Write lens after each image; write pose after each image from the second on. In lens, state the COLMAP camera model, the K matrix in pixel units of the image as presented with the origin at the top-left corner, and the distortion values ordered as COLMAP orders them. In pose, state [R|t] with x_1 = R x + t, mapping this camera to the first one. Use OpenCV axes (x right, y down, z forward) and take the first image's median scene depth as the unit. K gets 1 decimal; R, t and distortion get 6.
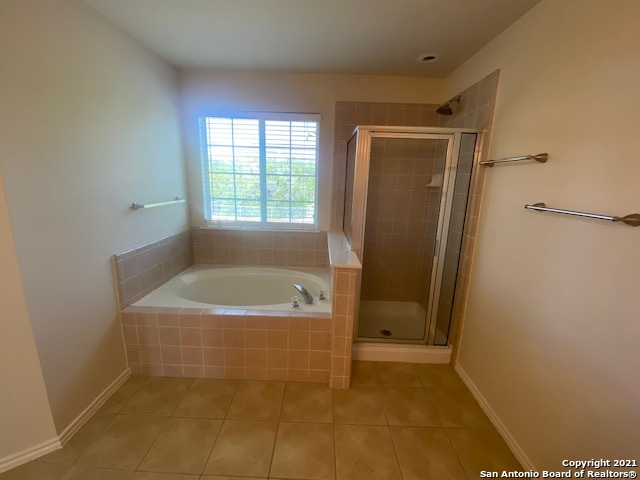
lens RADIAL K [[275.1, 0, 318.8], [0, 275.1, 236.2], [0, 0, 1]] dist [0.009950, -0.010080]
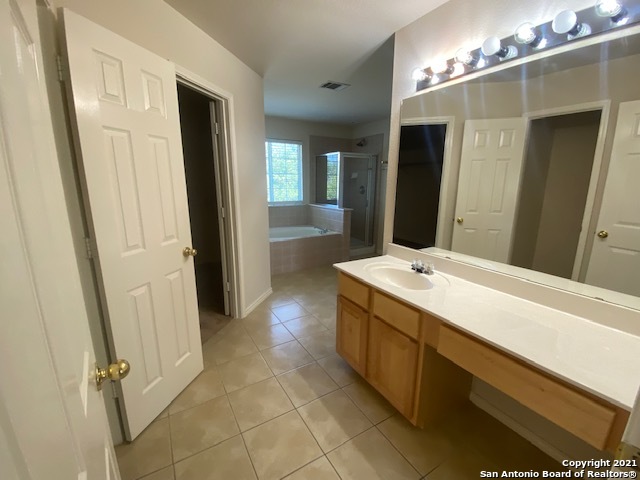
lens RADIAL K [[275.1, 0, 324.4], [0, 275.1, 240.3], [0, 0, 1]] dist [0.009950, -0.010080]
pose [[0.838008, -0.138422, 0.527809, -1.118168], [0.130262, 0.990071, 0.052836, 0.179348], [-0.529882, 0.024476, 0.847718, -0.779654]]
